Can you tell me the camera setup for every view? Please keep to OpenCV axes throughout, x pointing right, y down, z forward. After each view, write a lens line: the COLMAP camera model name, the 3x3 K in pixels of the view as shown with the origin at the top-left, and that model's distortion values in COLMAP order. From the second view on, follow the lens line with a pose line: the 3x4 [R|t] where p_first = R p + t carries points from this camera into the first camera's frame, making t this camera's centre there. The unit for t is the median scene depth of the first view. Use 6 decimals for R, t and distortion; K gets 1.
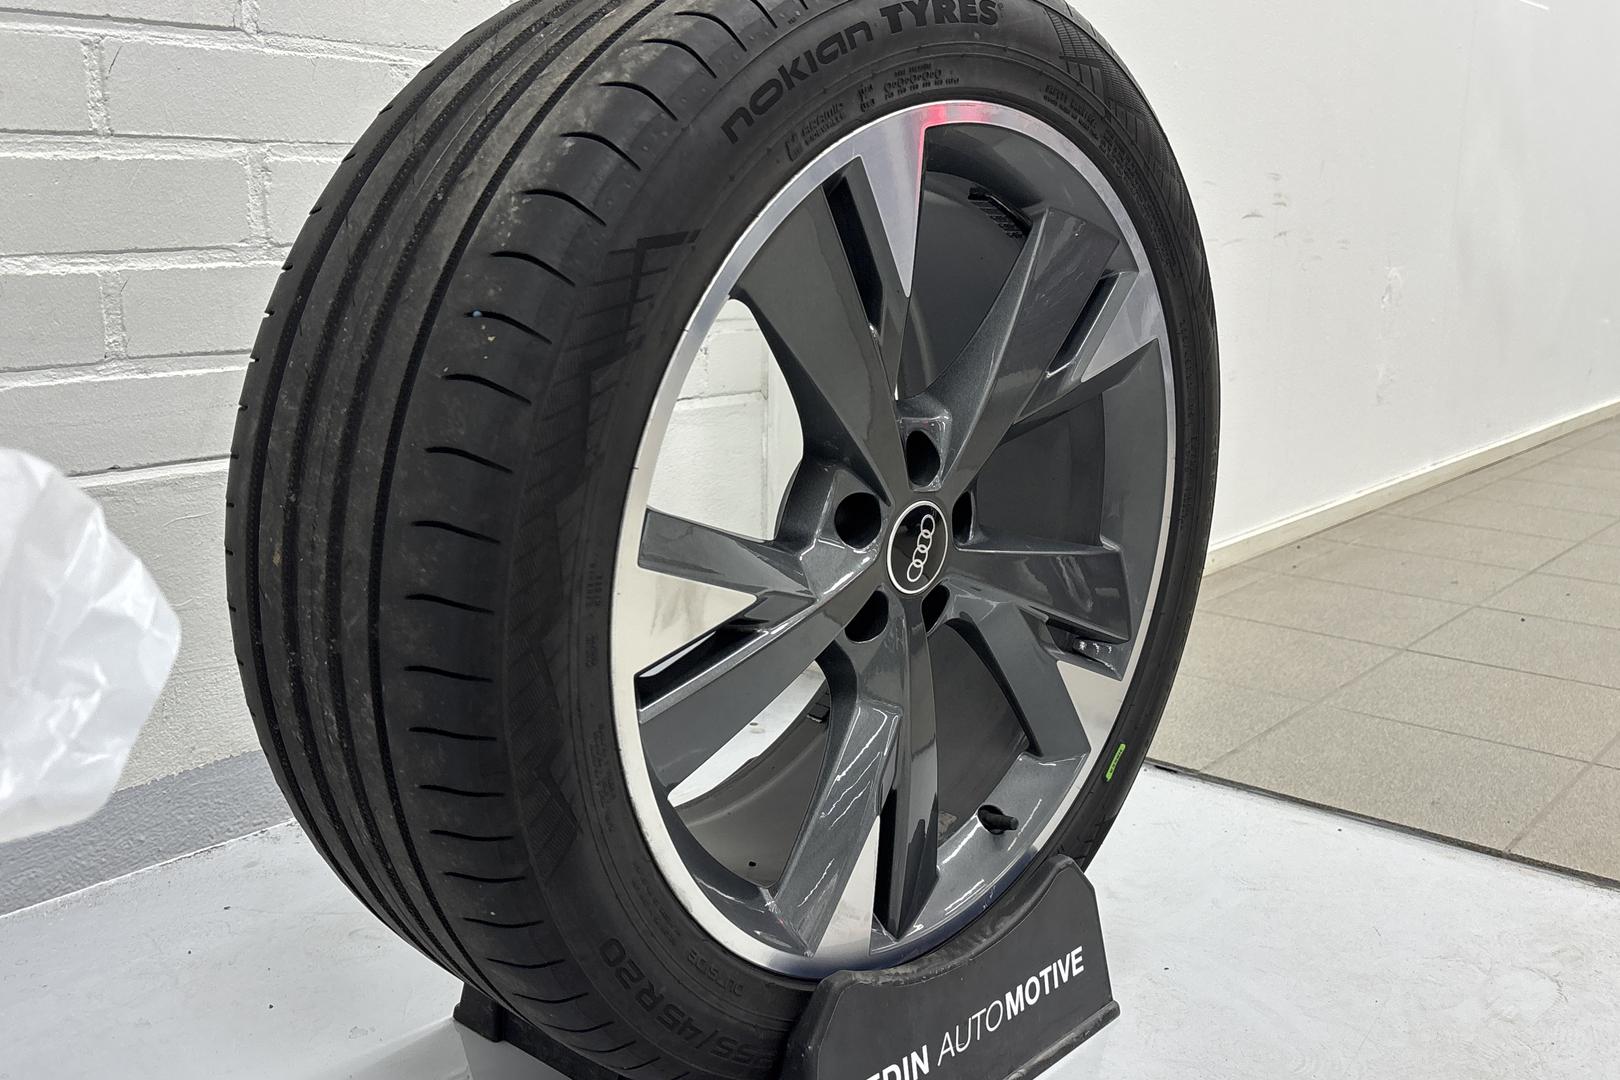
lens RADIAL K [[1619.3, 0, 812.2], [0, 1619.3, 500.6], [0, 0, 1]] dist [0.079705, -0.010747]
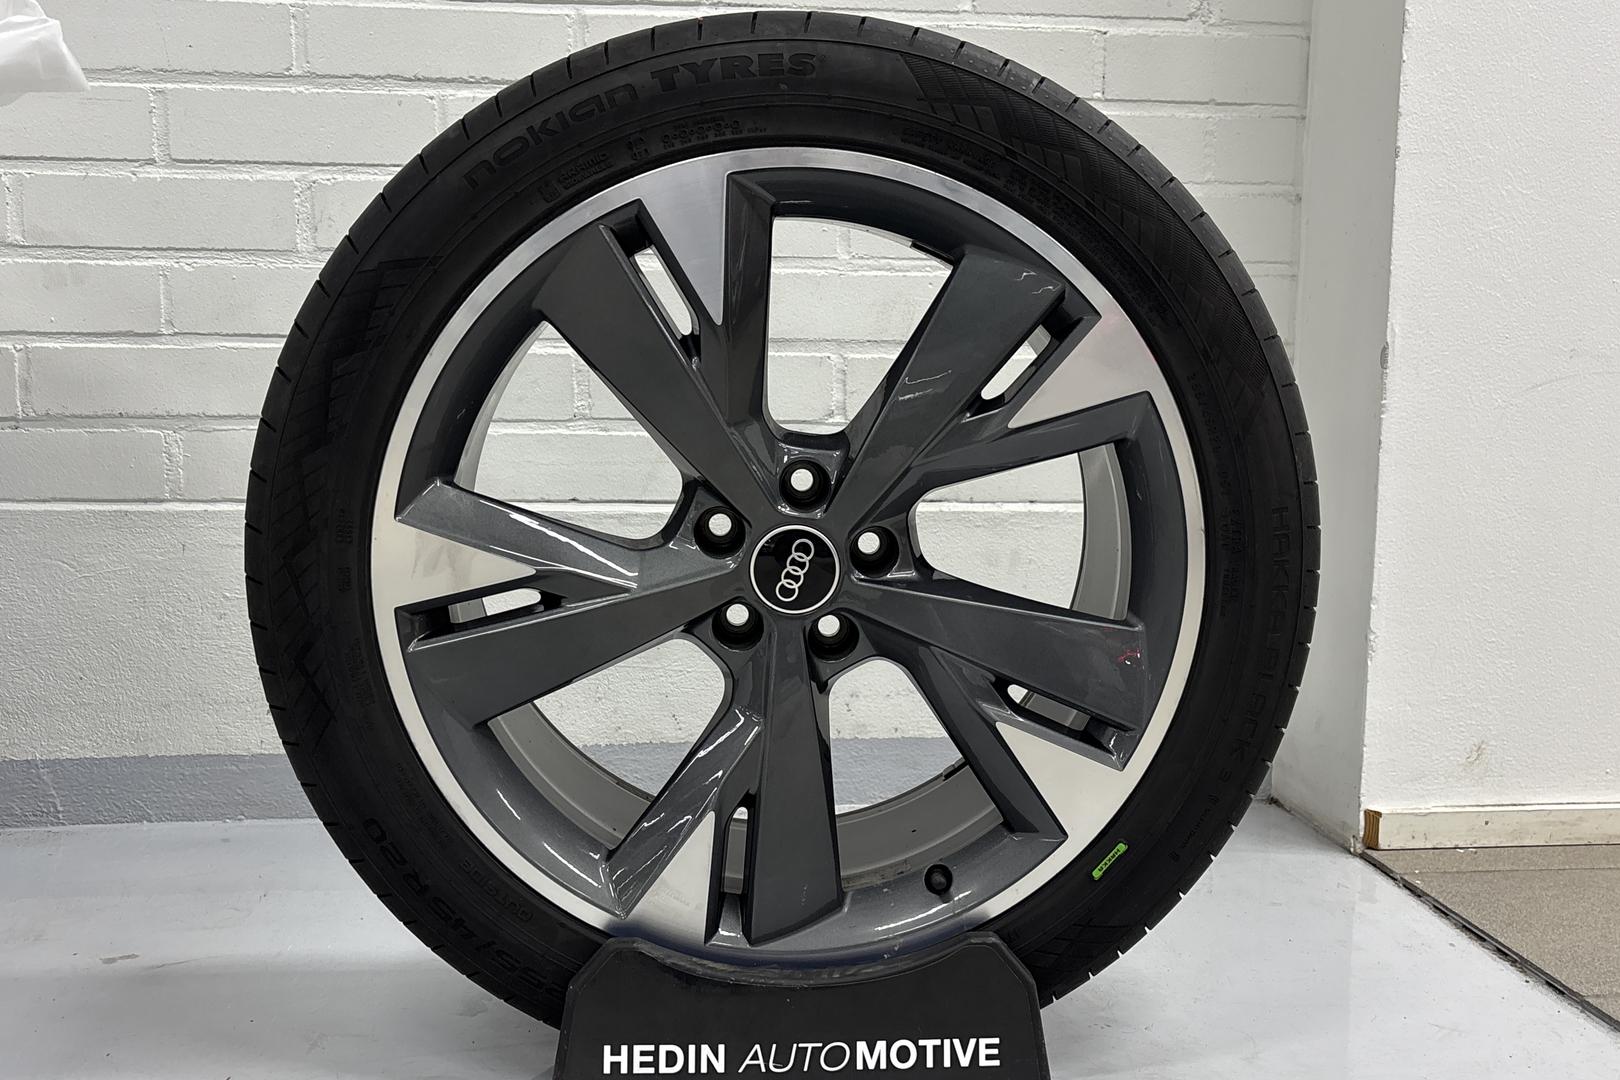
lens RADIAL K [[1619.3, 0, 812.2], [0, 1619.3, 500.6], [0, 0, 1]] dist [0.079705, -0.010747]
pose [[0.704924, 0.048971, -0.707590, 0.826484], [-0.133676, 0.988909, -0.064732, 0.051868], [0.696572, 0.140219, 0.703652, 0.262623]]
